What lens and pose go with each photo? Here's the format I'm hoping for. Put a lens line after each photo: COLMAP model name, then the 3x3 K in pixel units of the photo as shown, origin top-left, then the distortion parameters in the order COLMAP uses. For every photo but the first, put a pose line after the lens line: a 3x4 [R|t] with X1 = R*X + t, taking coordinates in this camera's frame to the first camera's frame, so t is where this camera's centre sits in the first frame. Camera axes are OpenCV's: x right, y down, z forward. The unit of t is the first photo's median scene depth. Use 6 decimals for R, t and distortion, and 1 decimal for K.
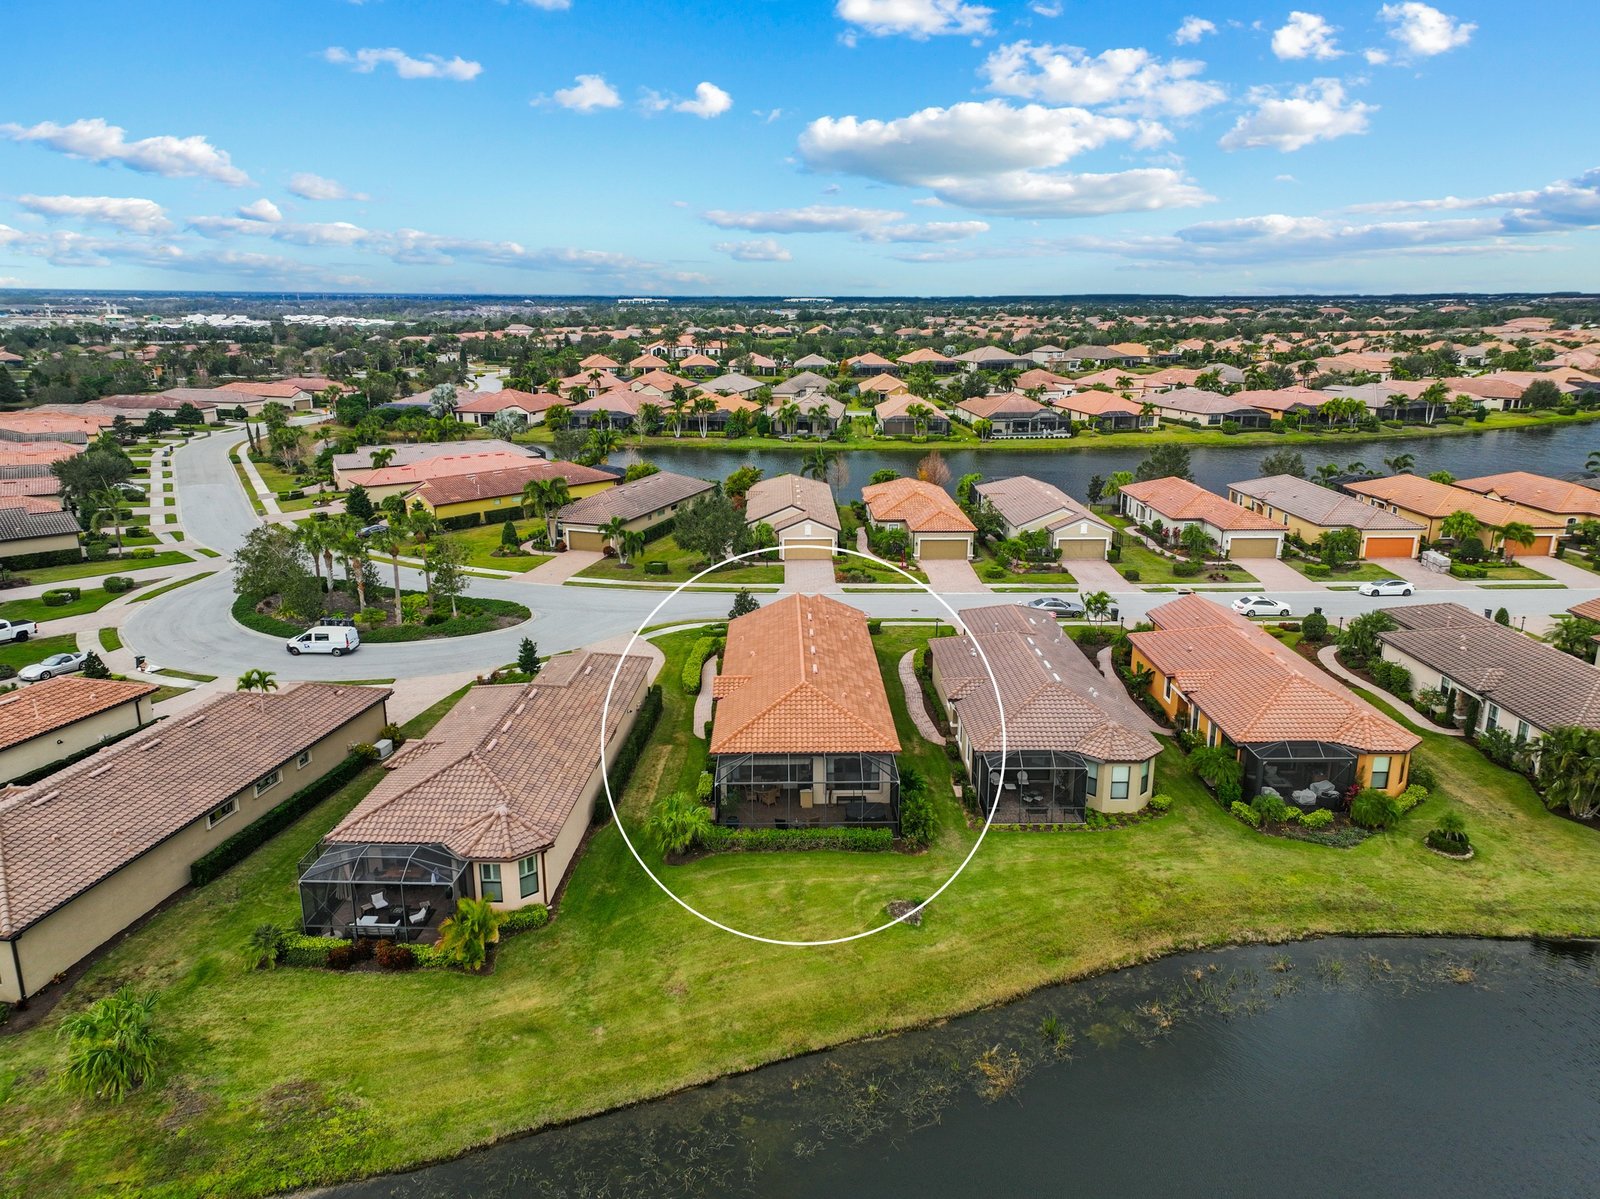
lens RADIAL K [[1125.8, 0, 800.0], [0, 1125.8, 599.5], [0, 0, 1]] dist [0.011134, 0.028076]
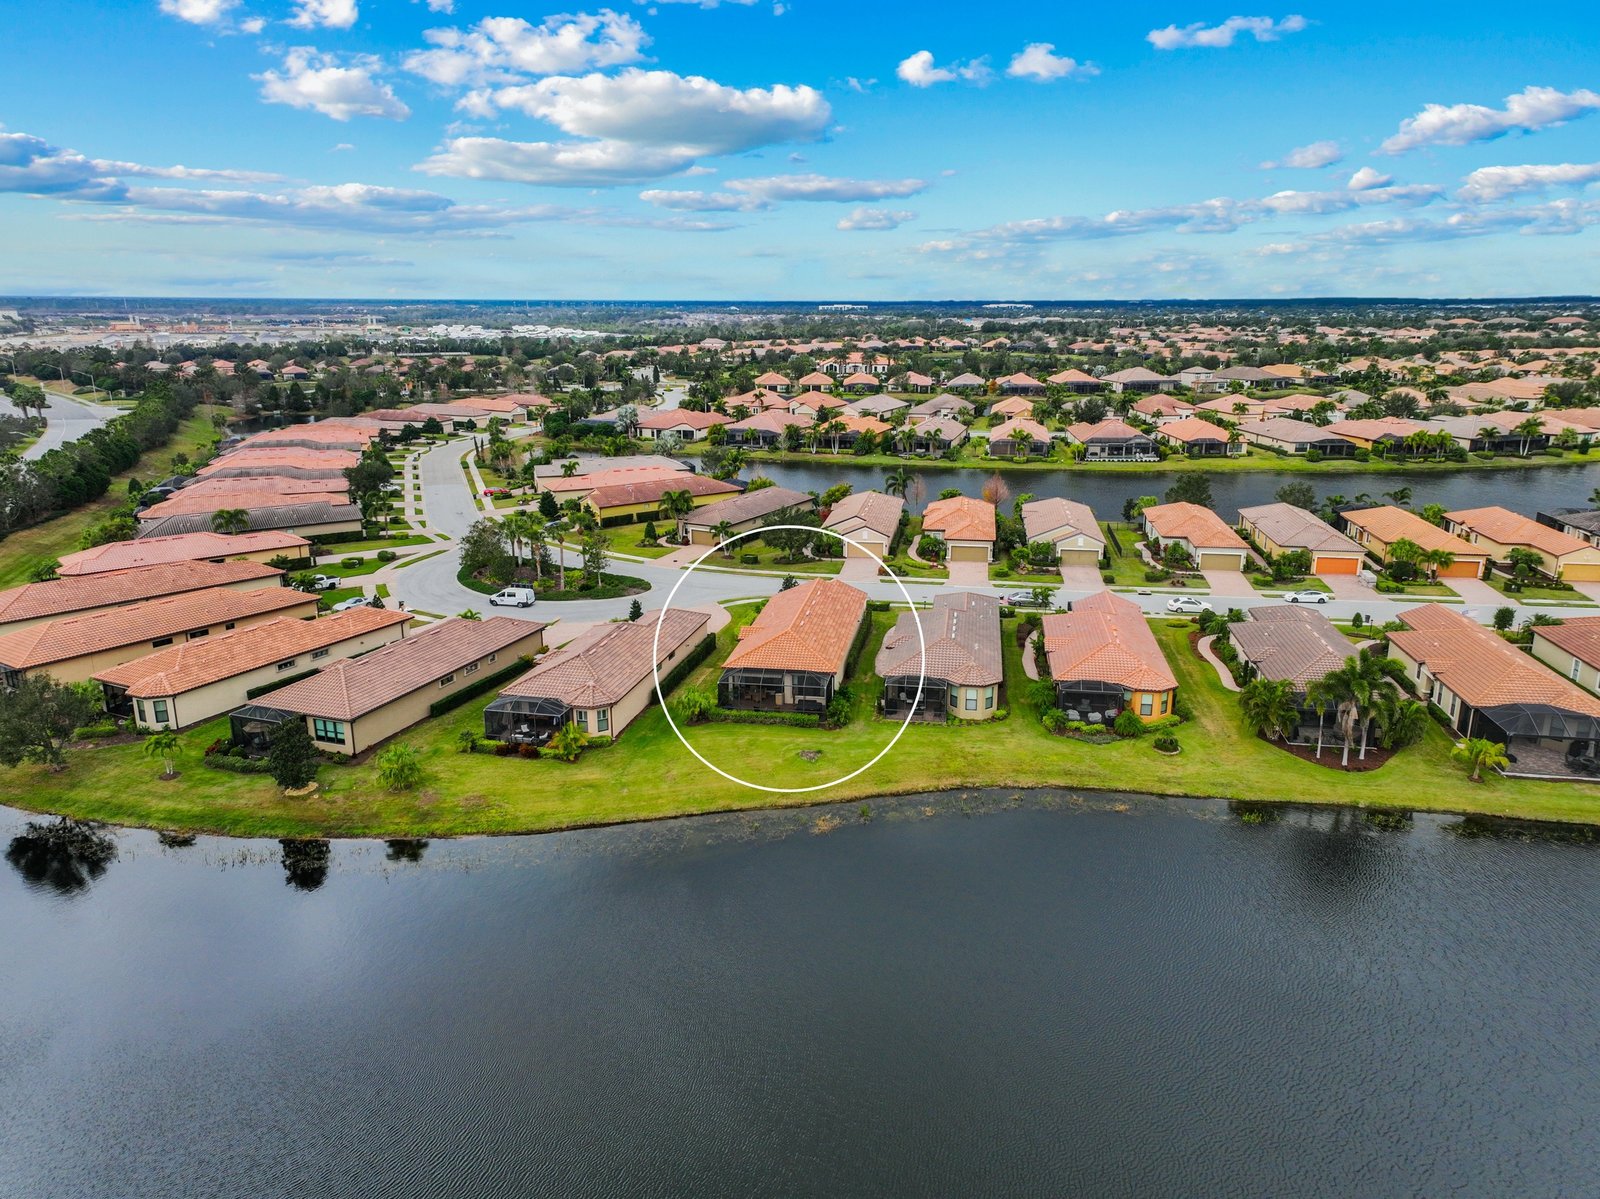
lens RADIAL K [[1125.8, 0, 800.0], [0, 1125.8, 599.5], [0, 0, 1]] dist [0.011134, 0.028076]
pose [[0.984549, 0.044444, -0.169378, 0.157165], [-0.044822, 0.998994, 0.001590, 0.014867], [0.169278, 0.006027, 0.985550, -0.311222]]
